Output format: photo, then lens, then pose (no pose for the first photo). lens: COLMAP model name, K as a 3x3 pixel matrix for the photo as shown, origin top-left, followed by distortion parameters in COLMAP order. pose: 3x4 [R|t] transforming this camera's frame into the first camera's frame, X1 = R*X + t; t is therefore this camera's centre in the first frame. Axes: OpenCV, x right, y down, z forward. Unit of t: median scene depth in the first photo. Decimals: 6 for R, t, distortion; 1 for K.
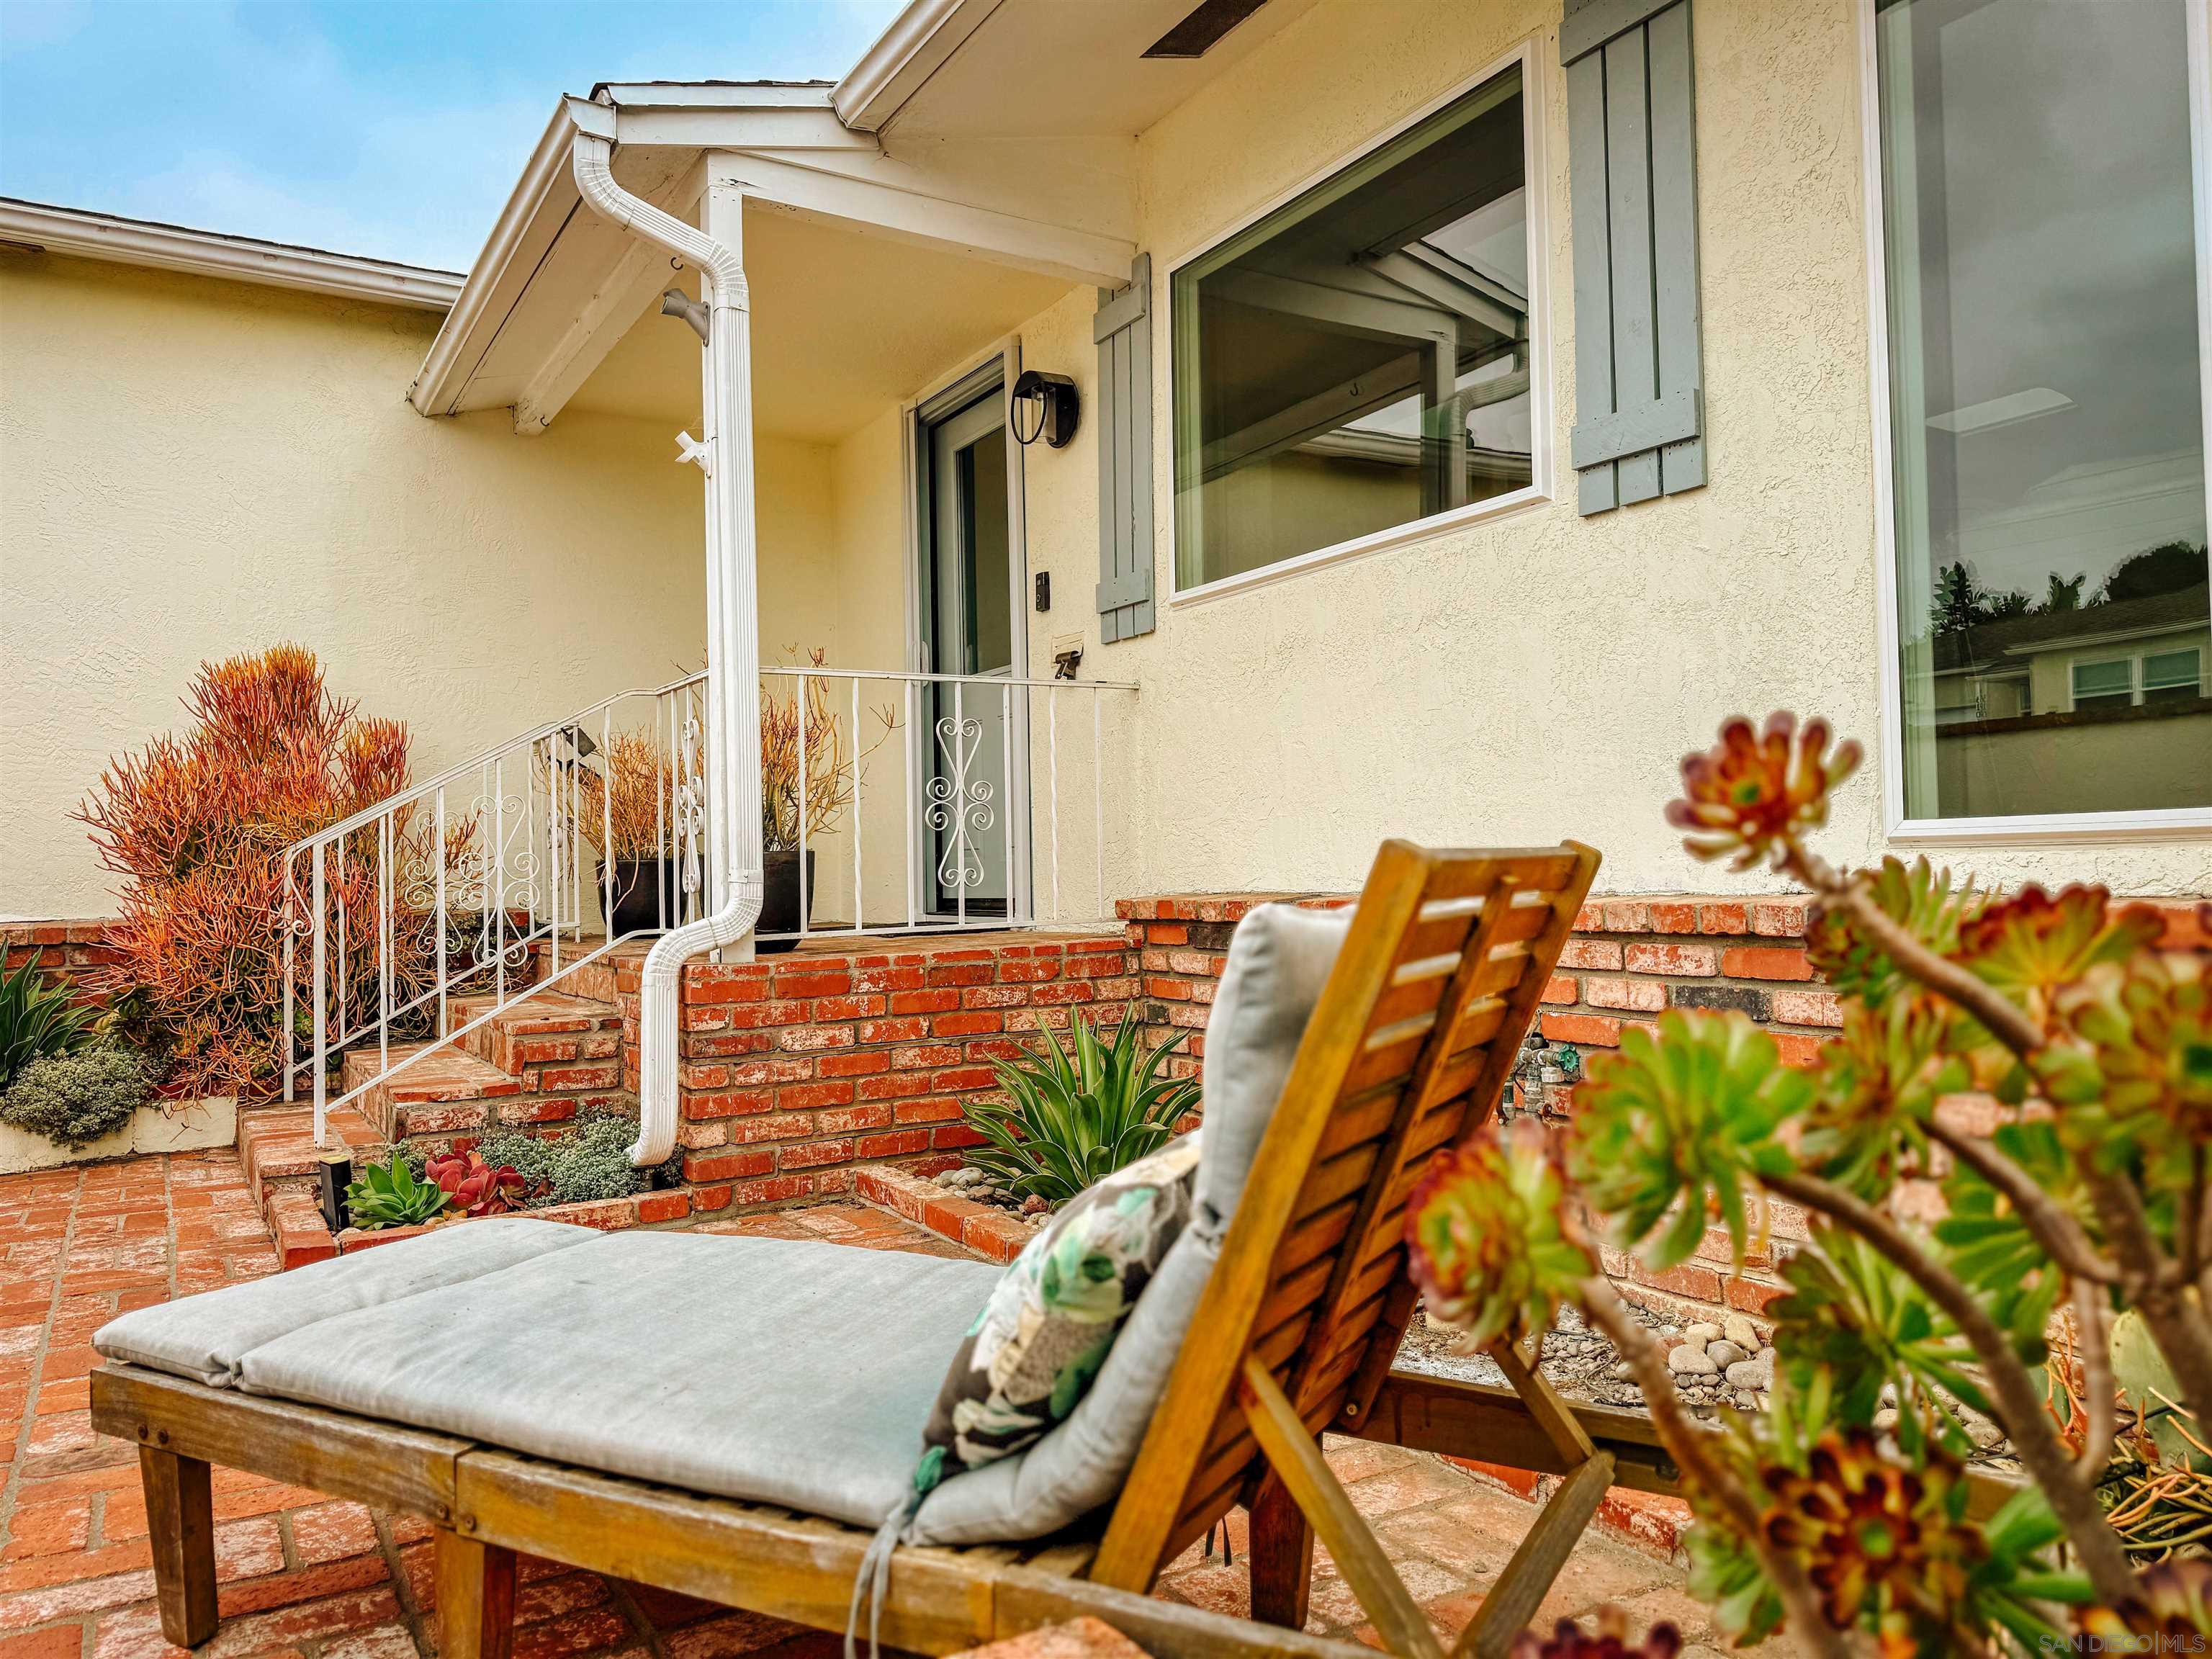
lens RADIAL K [[1541.5, 0, 1109.2], [0, 1541.5, 830.9], [0, 0, 1]] dist [0.070855, -0.106678]
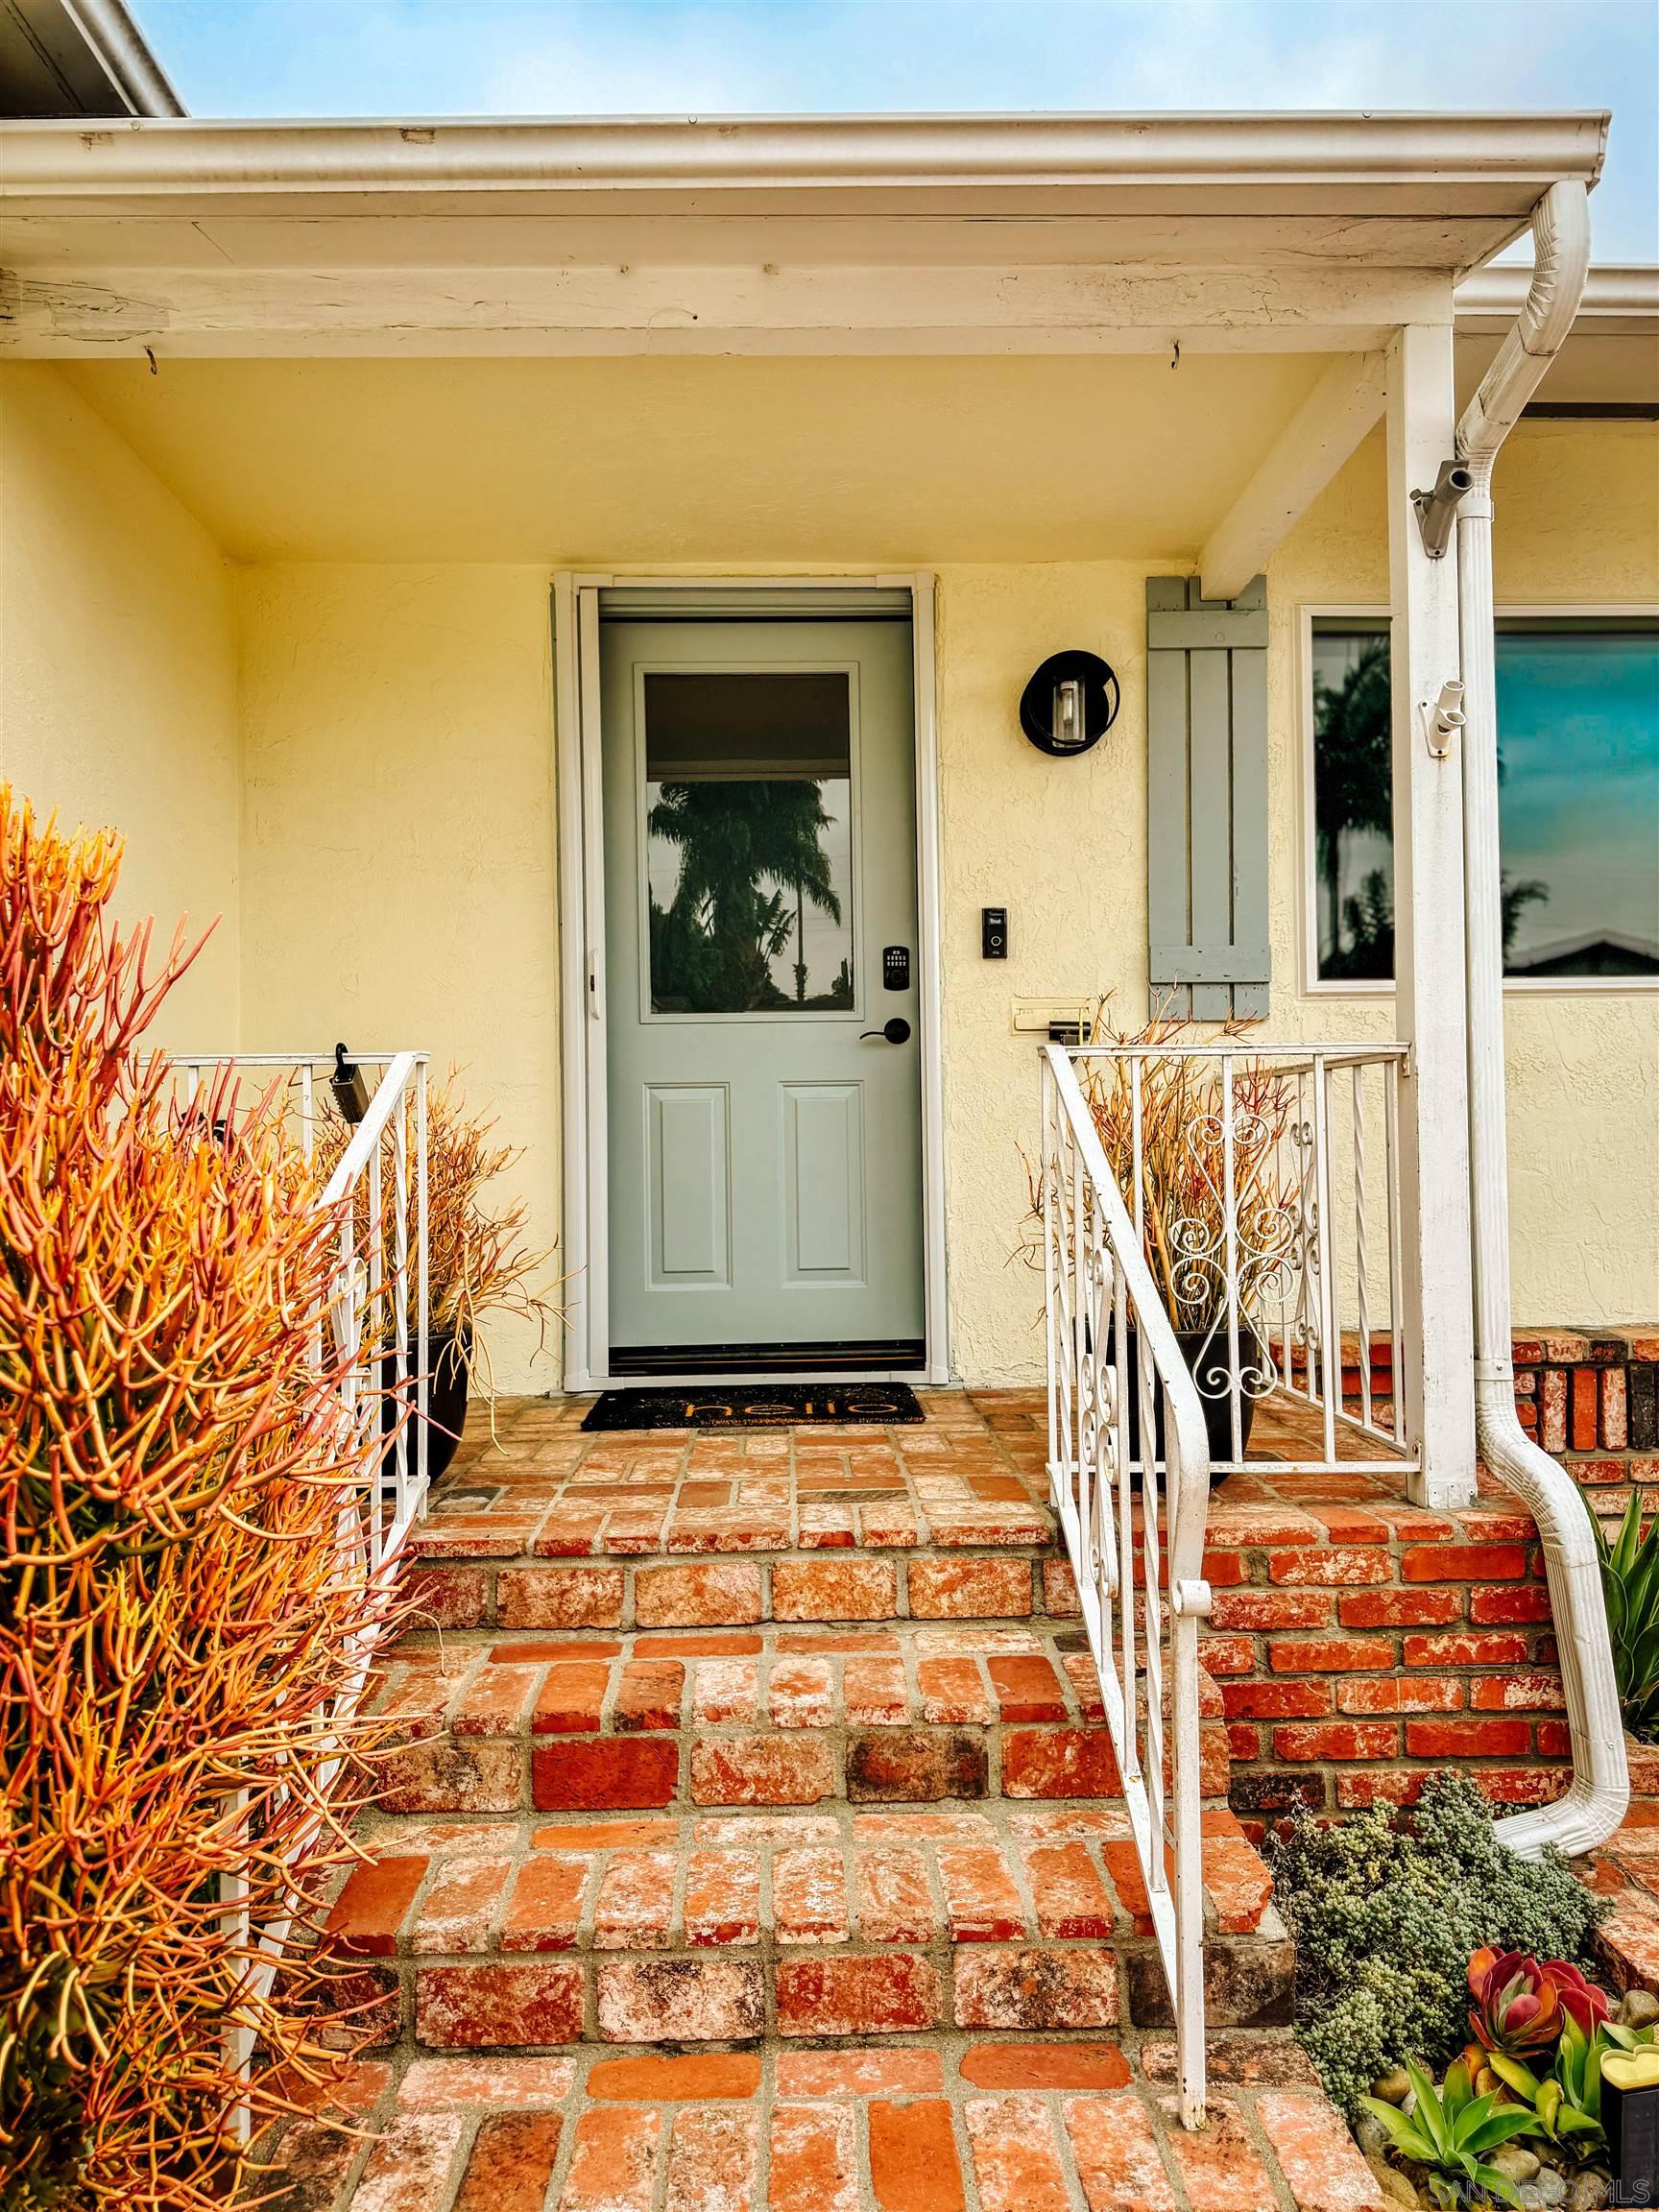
lens RADIAL K [[1541.5, 0, 822.9], [0, 1541.5, 1110.4], [0, 0, 1]] dist [0.070855, -0.106678]
pose [[0.509375, 0.023511, 0.860223, -0.984973], [-0.017184, 0.999705, -0.017148, -0.073135], [-0.860373, -0.006047, 0.509629, 0.925368]]
